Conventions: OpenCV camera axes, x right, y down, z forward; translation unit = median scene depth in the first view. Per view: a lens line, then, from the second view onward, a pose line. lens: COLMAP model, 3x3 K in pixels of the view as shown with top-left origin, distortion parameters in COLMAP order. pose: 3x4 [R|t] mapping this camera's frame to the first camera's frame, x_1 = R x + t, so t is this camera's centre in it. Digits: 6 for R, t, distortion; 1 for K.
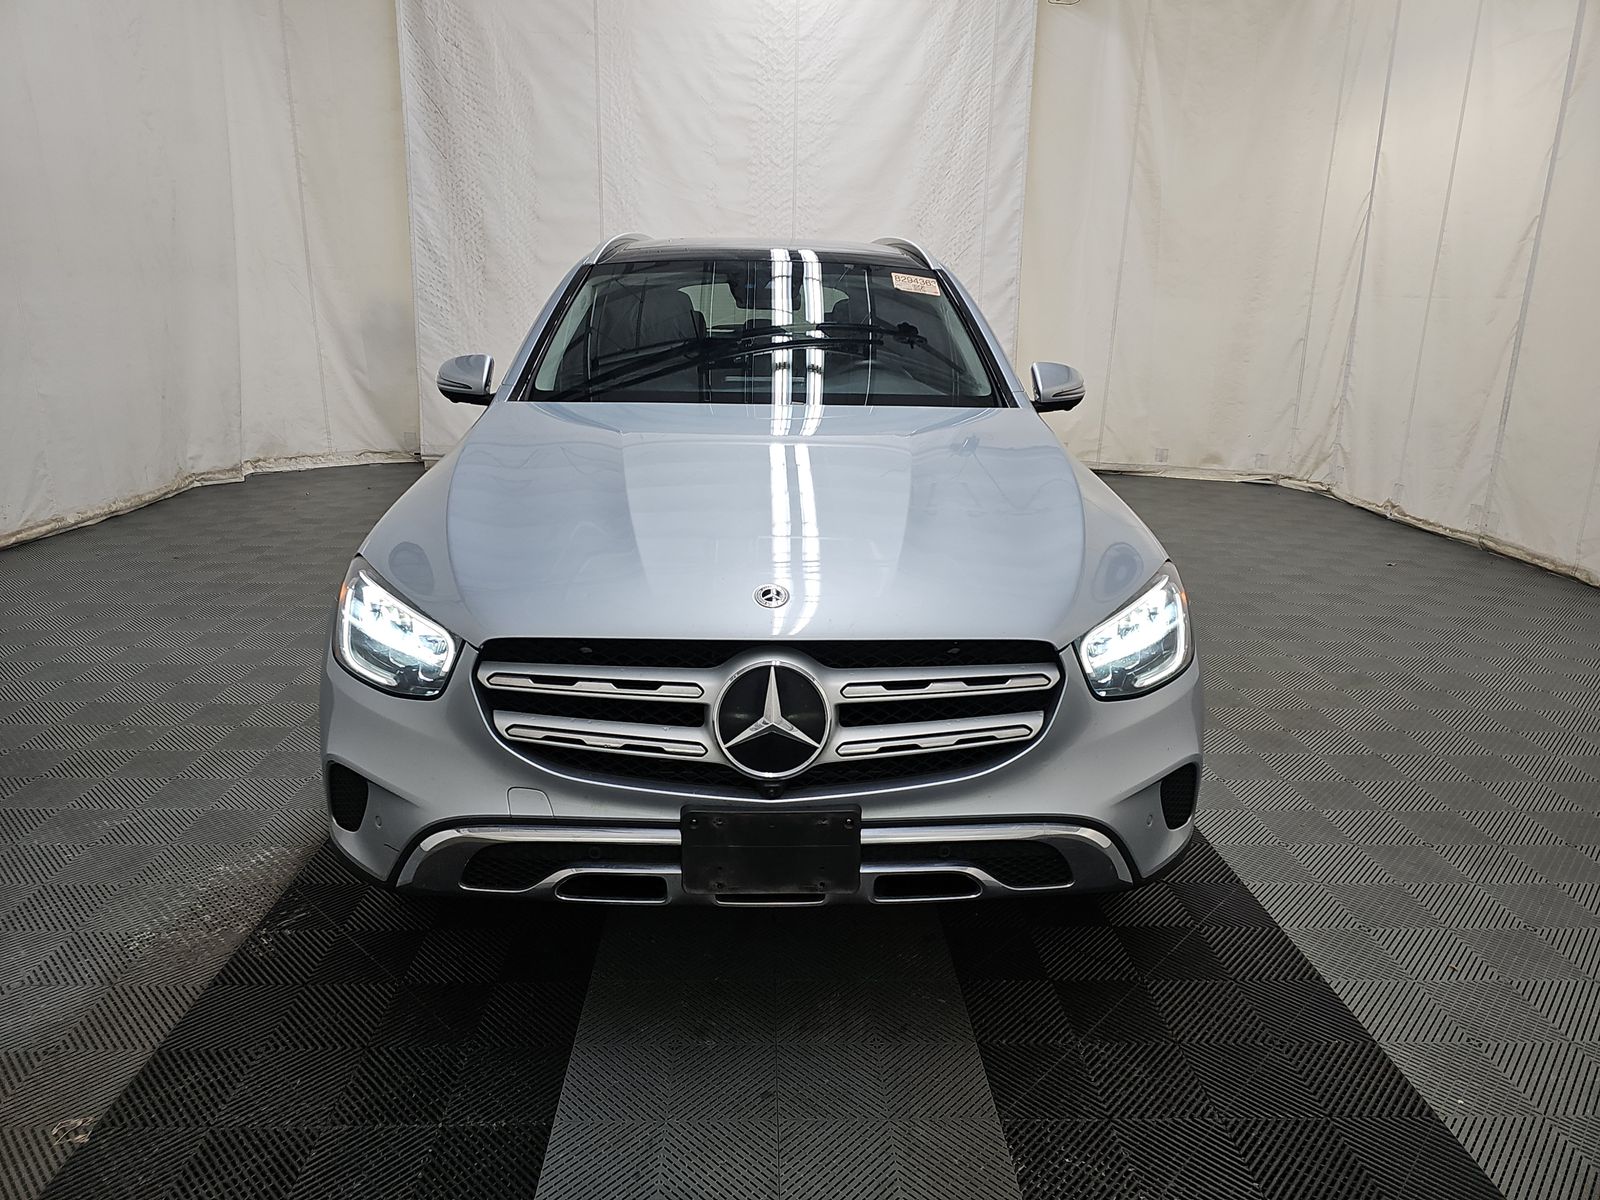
lens RADIAL K [[1081.2, 0, 808.6], [0, 1081.2, 587.6], [0, 0, 1]] dist [0.061878, -0.045648]
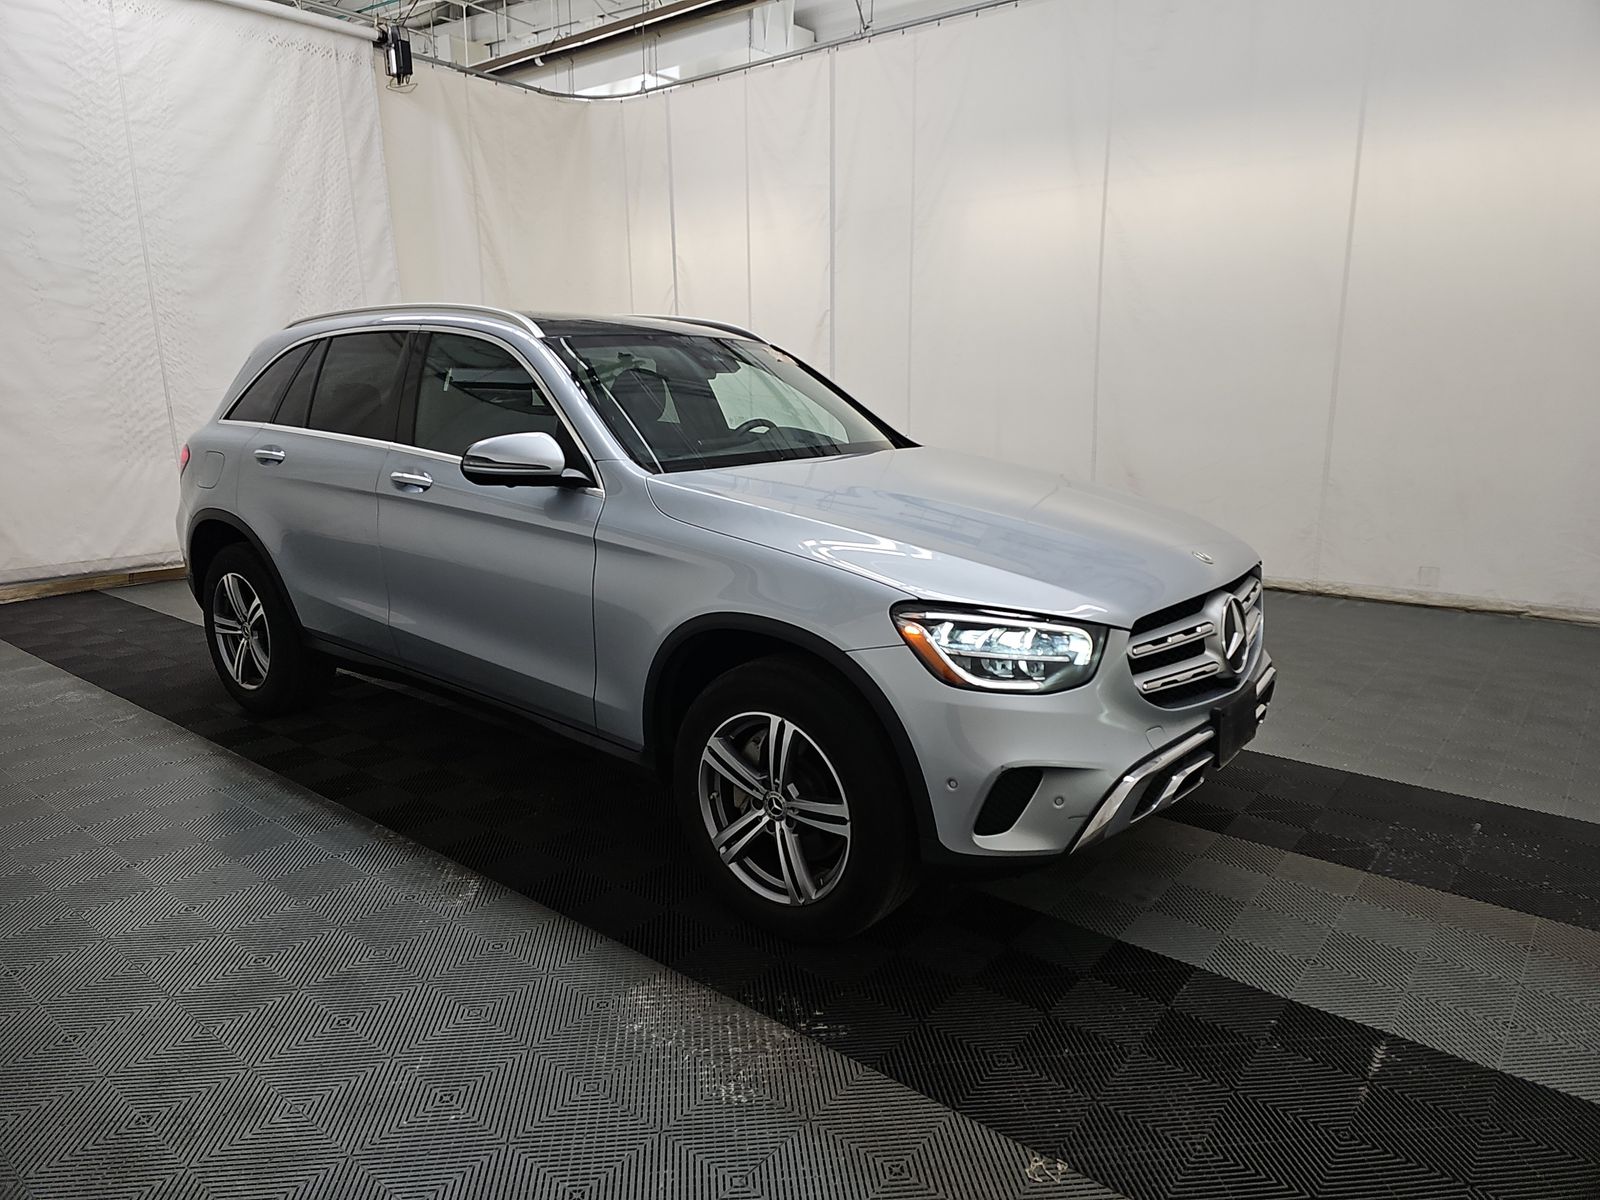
lens RADIAL K [[1063.5, 0, 834.3], [0, 1063.5, 550.7], [0, 0, 1]] dist [0.062515, -0.049474]
pose [[0.637187, -0.143379, 0.757255, -0.344913], [0.210386, 0.977585, 0.008069, -0.028301], [-0.741438, 0.154174, 0.653070, 0.093807]]
